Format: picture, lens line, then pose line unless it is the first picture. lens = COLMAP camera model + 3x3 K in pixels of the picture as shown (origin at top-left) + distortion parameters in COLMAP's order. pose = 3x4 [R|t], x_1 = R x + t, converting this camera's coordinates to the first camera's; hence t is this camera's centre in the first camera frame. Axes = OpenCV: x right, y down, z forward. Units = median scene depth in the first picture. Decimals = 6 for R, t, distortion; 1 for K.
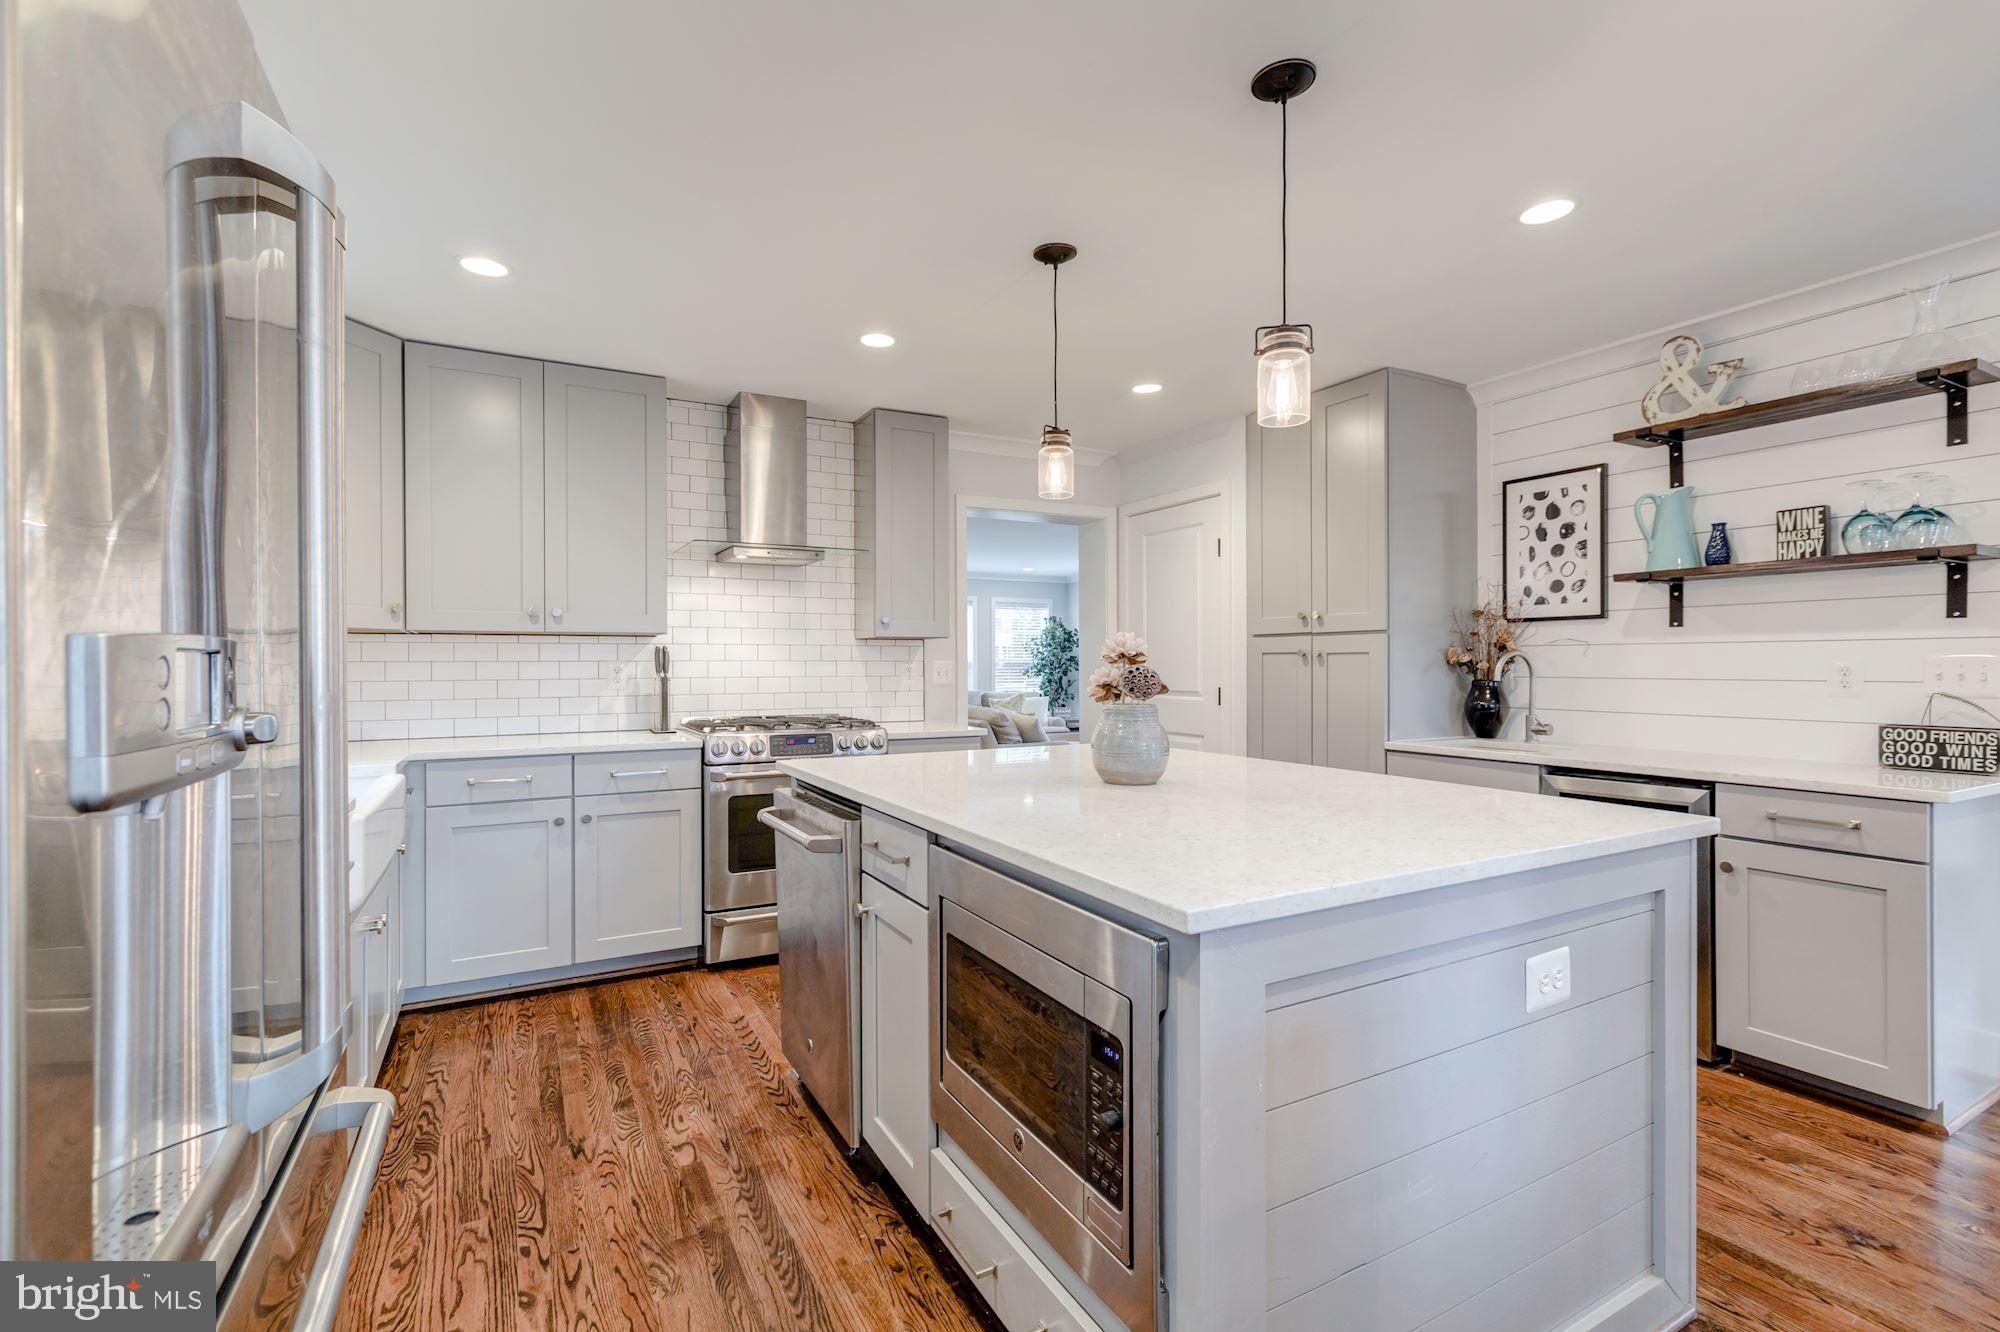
lens RADIAL K [[904.7, 0, 1000.0], [0, 904.7, 666.0], [0, 0, 1]] dist [0.001424, -0.000329]
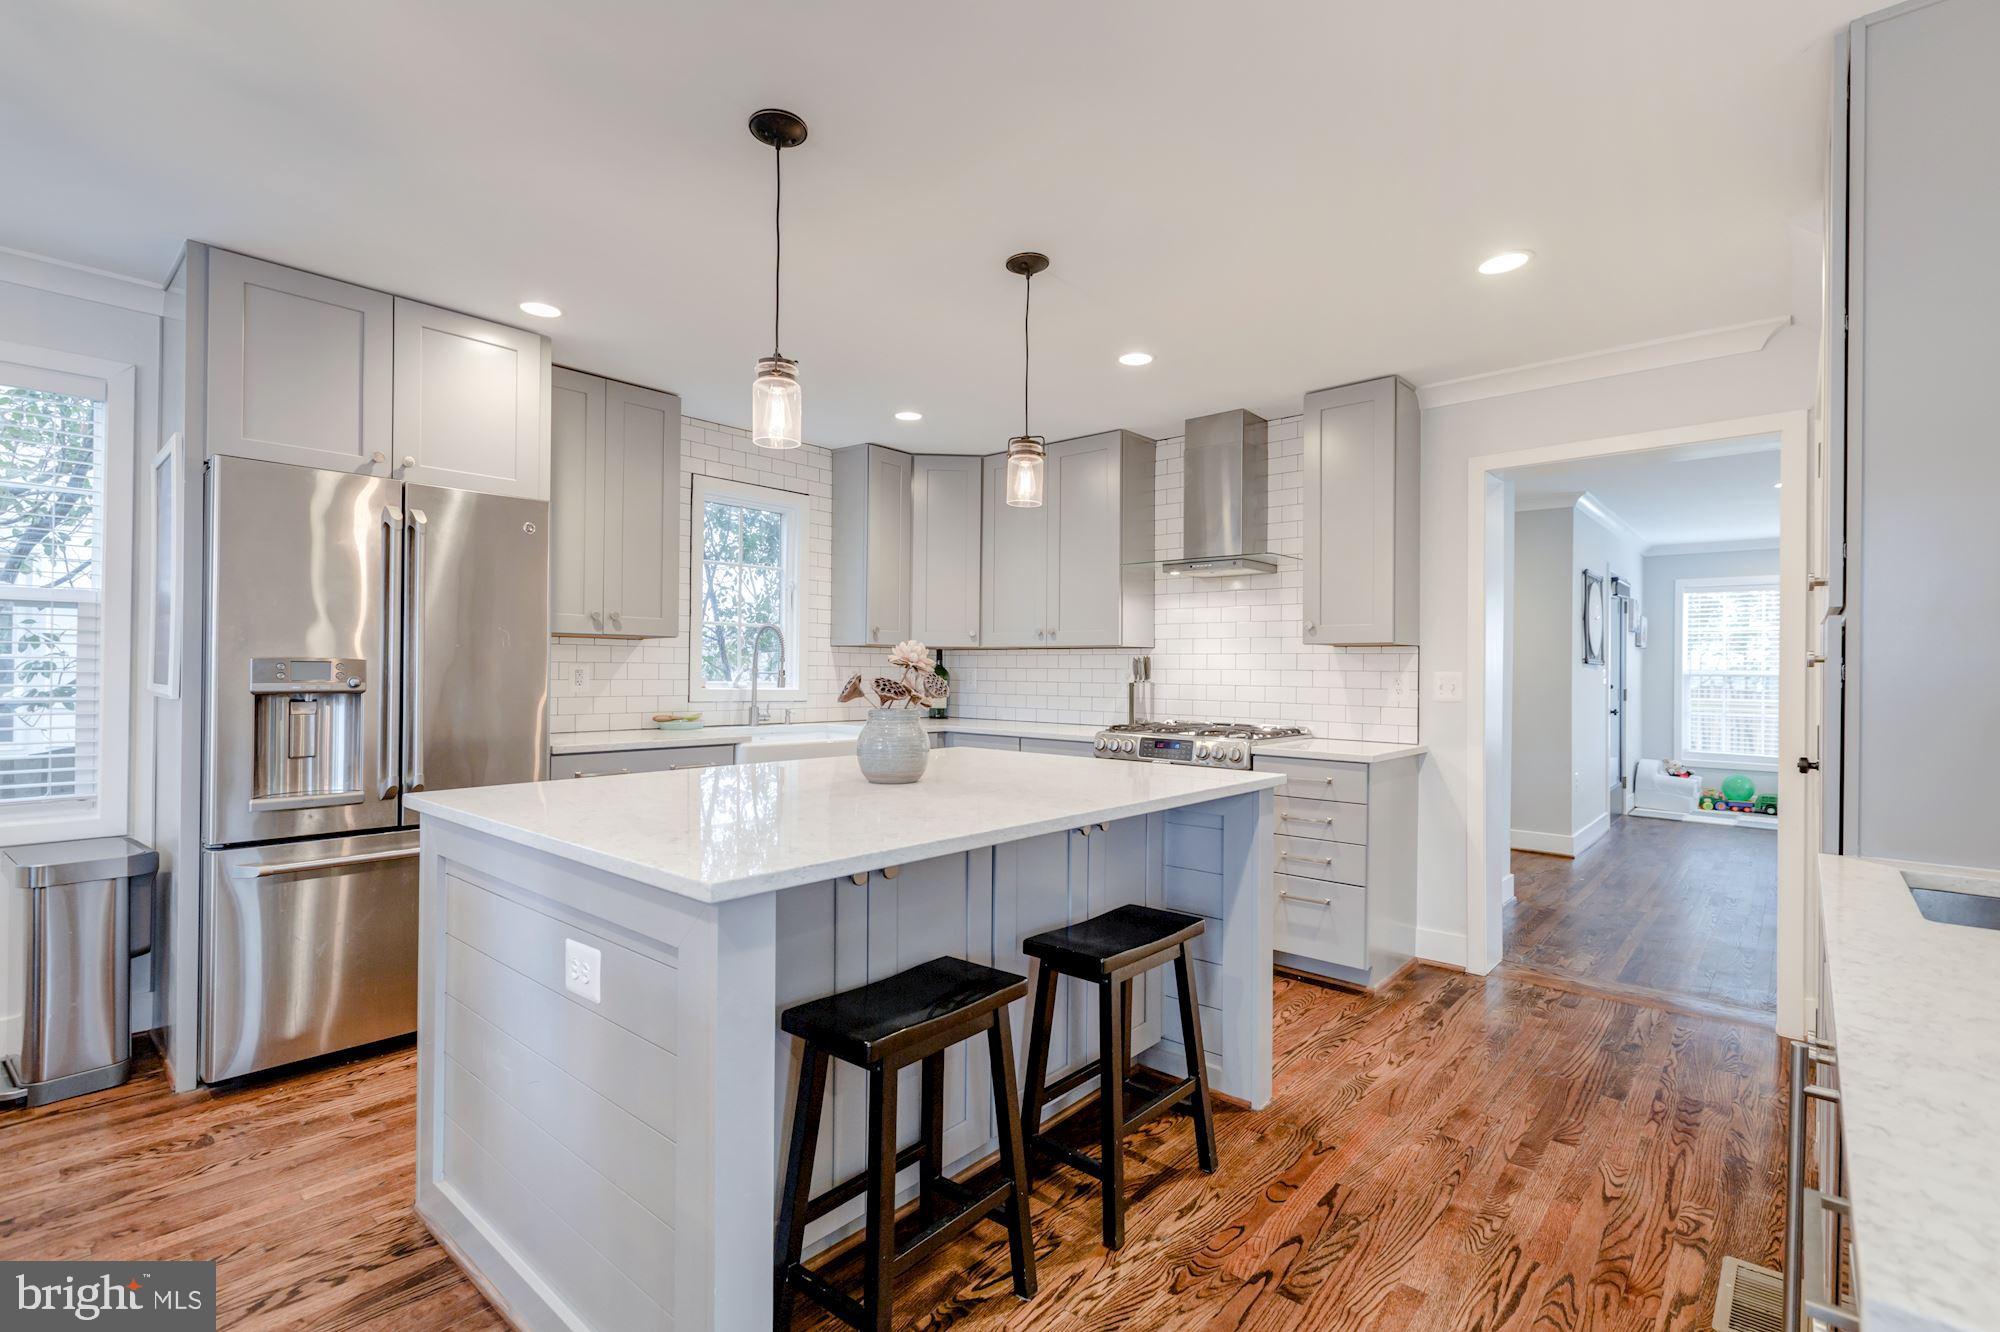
lens RADIAL K [[904.7, 0, 1000.0], [0, 904.7, 666.0], [0, 0, 1]] dist [0.001424, -0.000329]
pose [[0.351407, 0.003689, -0.936216, 0.617348], [-0.012147, 0.999926, -0.000620, -0.006074], [0.936144, 0.011590, 0.351426, 0.393996]]
